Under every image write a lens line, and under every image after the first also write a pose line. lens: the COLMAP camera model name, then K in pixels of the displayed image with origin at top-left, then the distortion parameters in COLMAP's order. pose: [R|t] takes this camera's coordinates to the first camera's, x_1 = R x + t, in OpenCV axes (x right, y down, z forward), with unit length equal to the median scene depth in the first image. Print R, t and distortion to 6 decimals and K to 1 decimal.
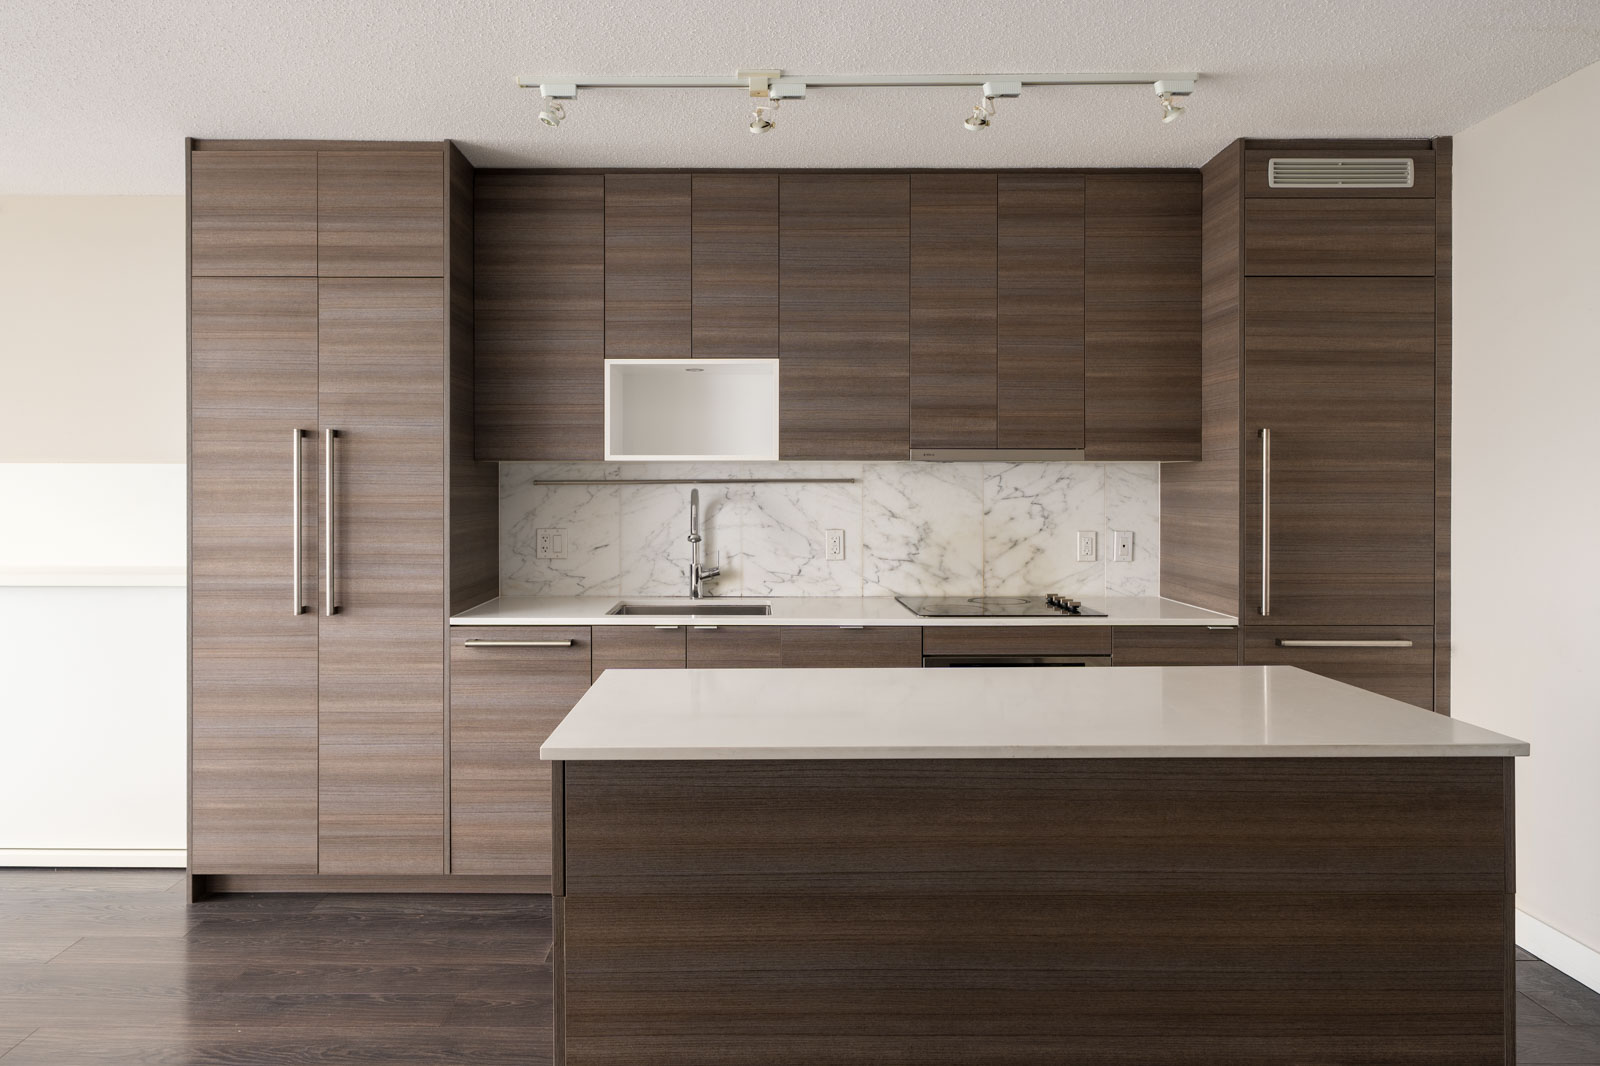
lens RADIAL K [[964.7, 0, 743.3], [0, 964.7, 489.6], [0, 0, 1]] dist [-0.000808, 0.000465]
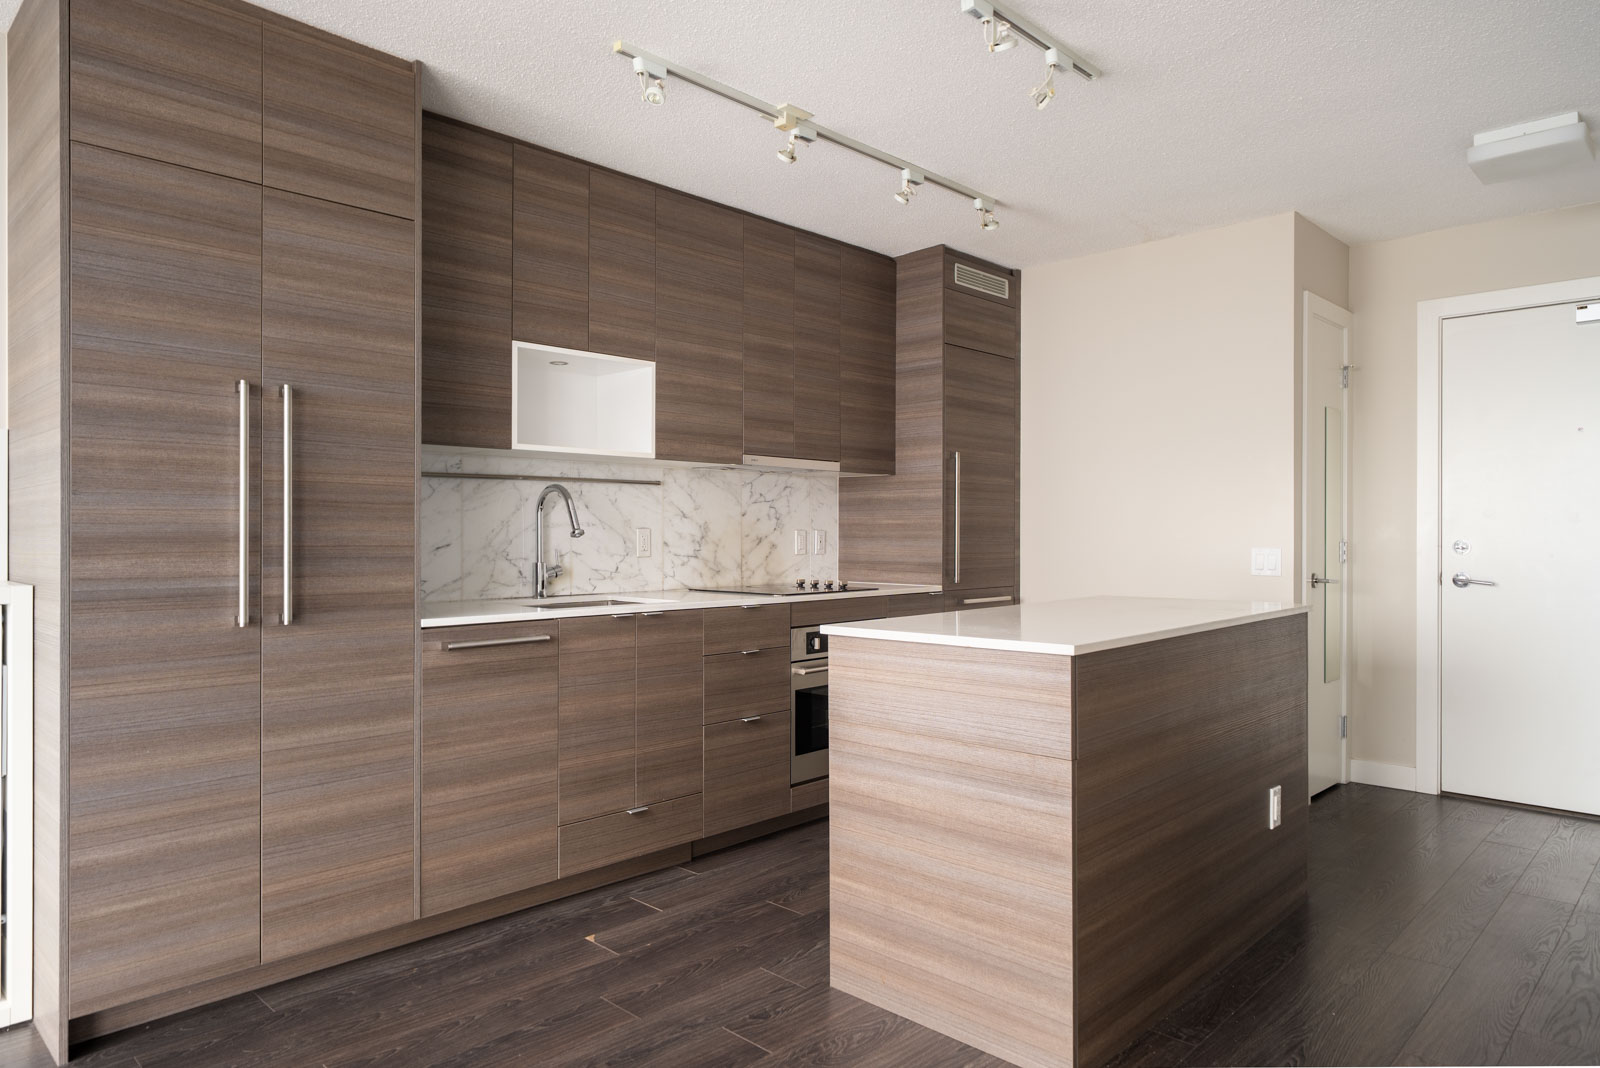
lens RADIAL K [[1003.8, 0, 704.7], [0, 1003.8, 536.3], [0, 0, 1]] dist [0.002113, 0.000530]
pose [[0.724378, -0.001689, 0.689401, -0.734643], [0.001370, 0.999999, 0.001010, 0.058254], [-0.689402, 0.000213, 0.724379, 0.178127]]
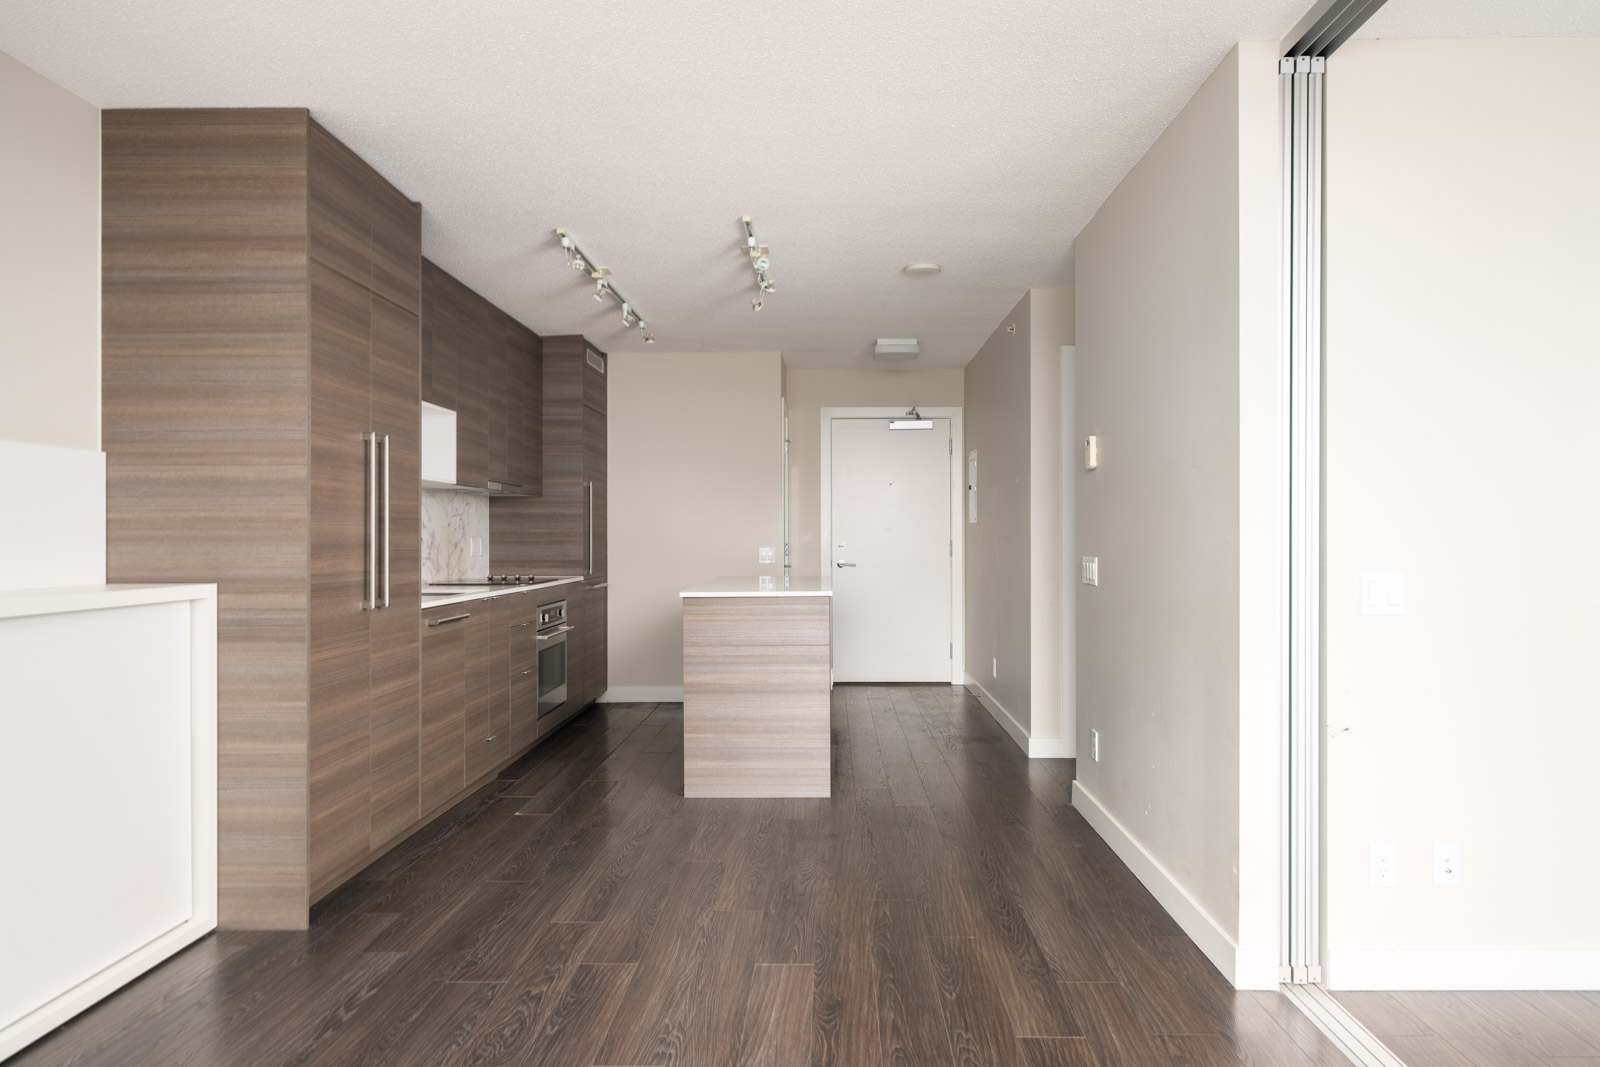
lens RADIAL K [[1023.0, 0, 800.0], [0, 1023.0, 533.5], [0, 0, 1]] dist [-0.000554, 0.000074]
pose [[0.020698, 0.002935, 0.999781, -1.559907], [0.005642, 0.999979, -0.003053, 0.053059], [-0.999770, 0.005704, 0.020681, 0.502977]]
